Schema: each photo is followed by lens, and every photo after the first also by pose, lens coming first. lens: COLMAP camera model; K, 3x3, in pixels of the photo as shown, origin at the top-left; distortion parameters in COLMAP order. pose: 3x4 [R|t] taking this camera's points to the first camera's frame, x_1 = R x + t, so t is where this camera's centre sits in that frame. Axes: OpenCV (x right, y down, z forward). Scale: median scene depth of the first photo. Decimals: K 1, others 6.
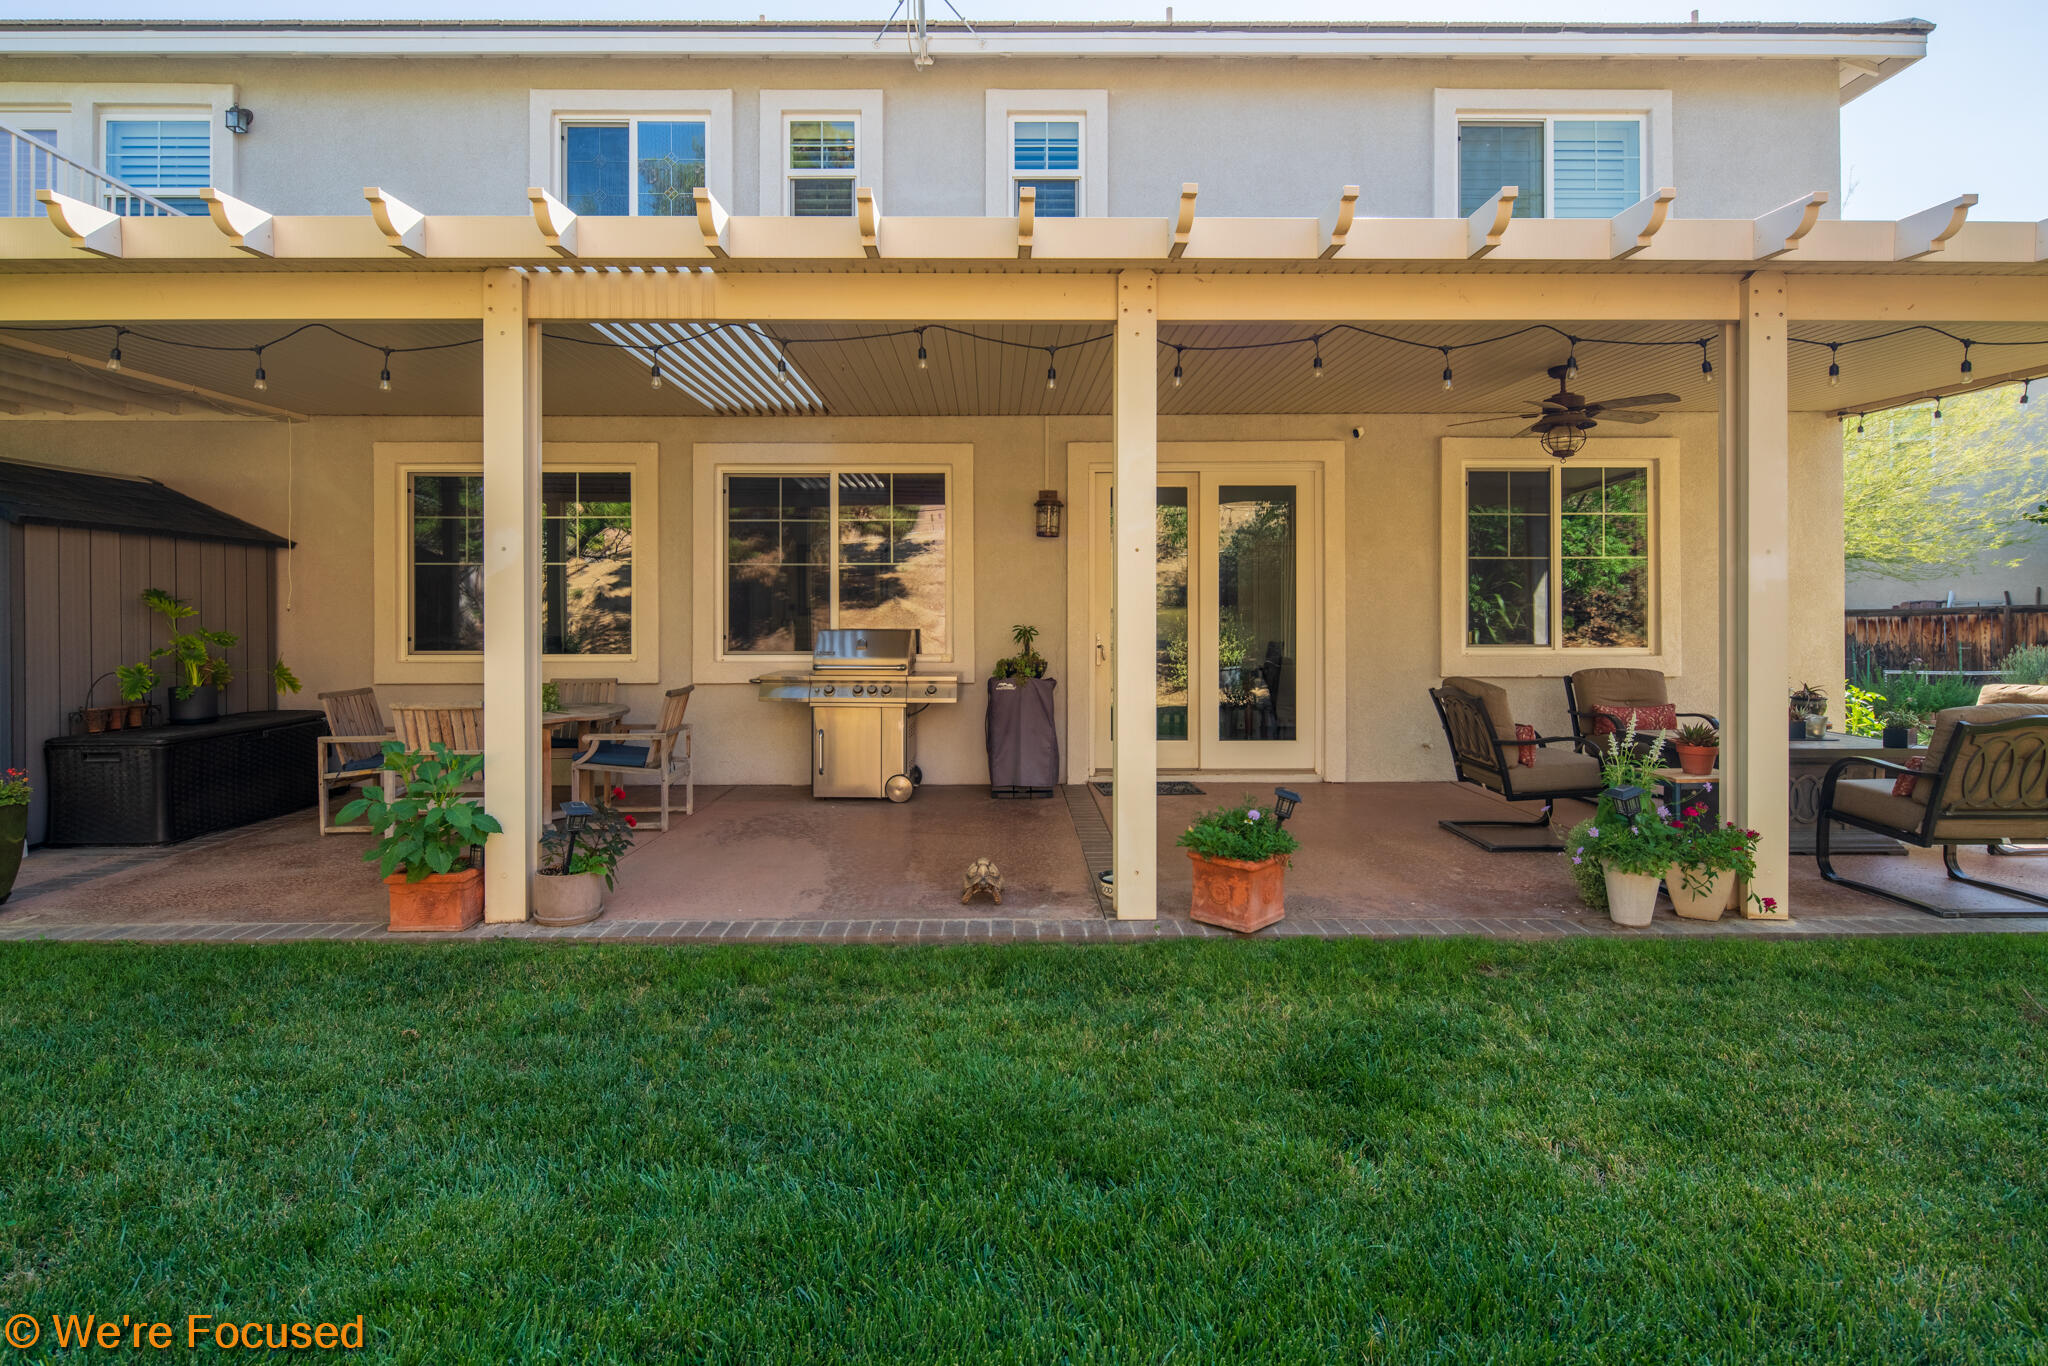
lens RADIAL K [[1001.7, 0, 1001.6], [0, 1001.7, 625.2], [0, 0, 1]] dist [0.004418, -0.002582]
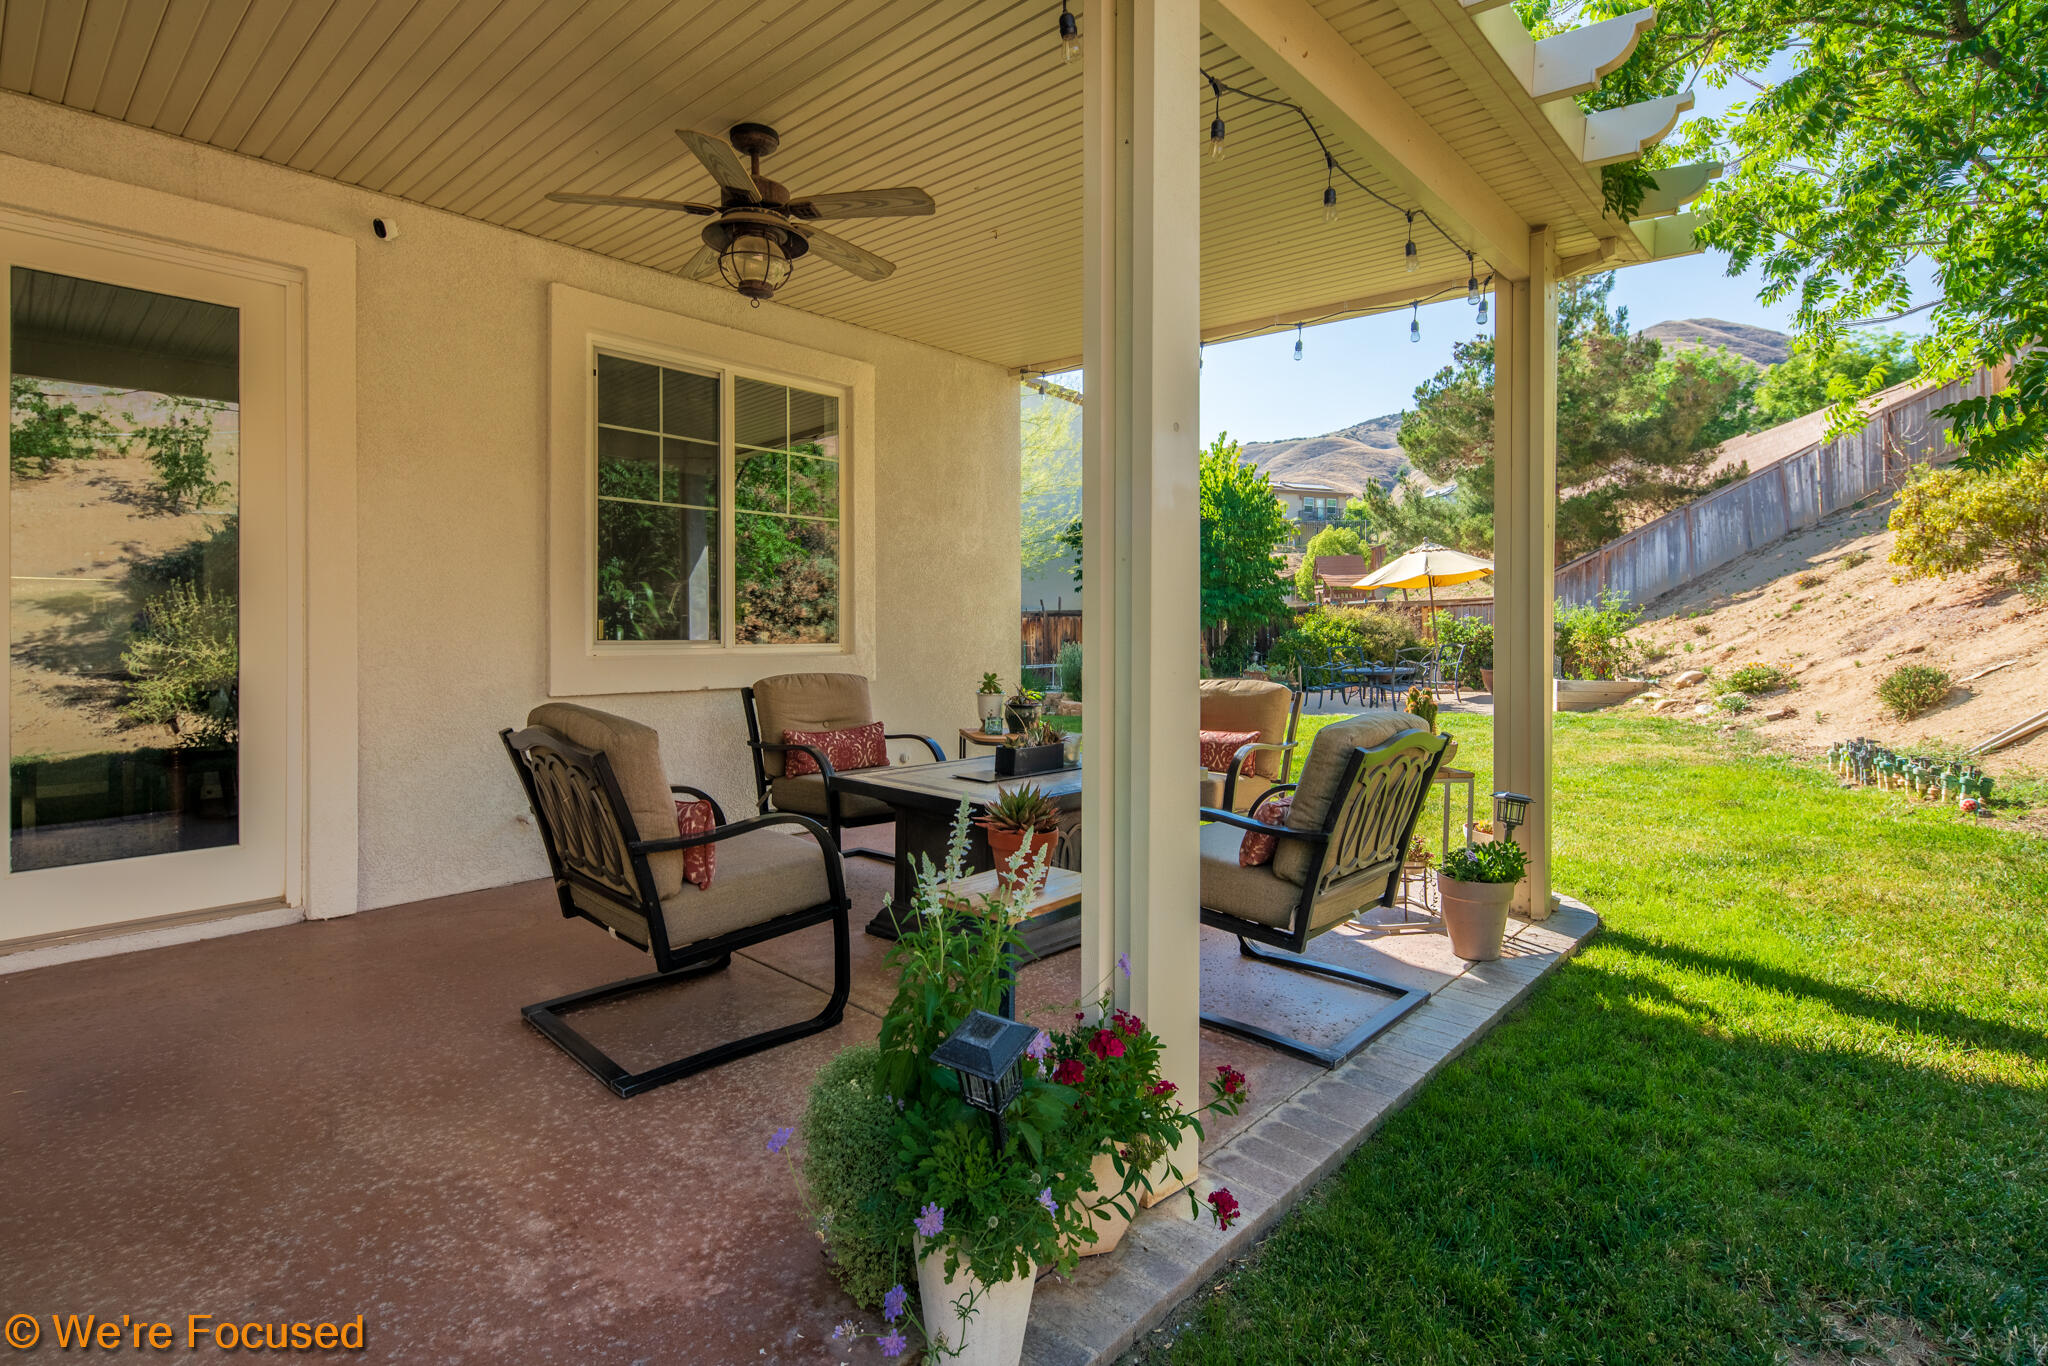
lens RADIAL K [[1001.7, 0, 1005.4], [0, 1001.7, 626.8], [0, 0, 1]] dist [0.004418, -0.002582]
pose [[0.694195, 0.004224, 0.719774, 0.206232], [-0.000594, 0.999986, -0.005295, 0.014371], [-0.719786, 0.003248, 0.694188, 0.412980]]
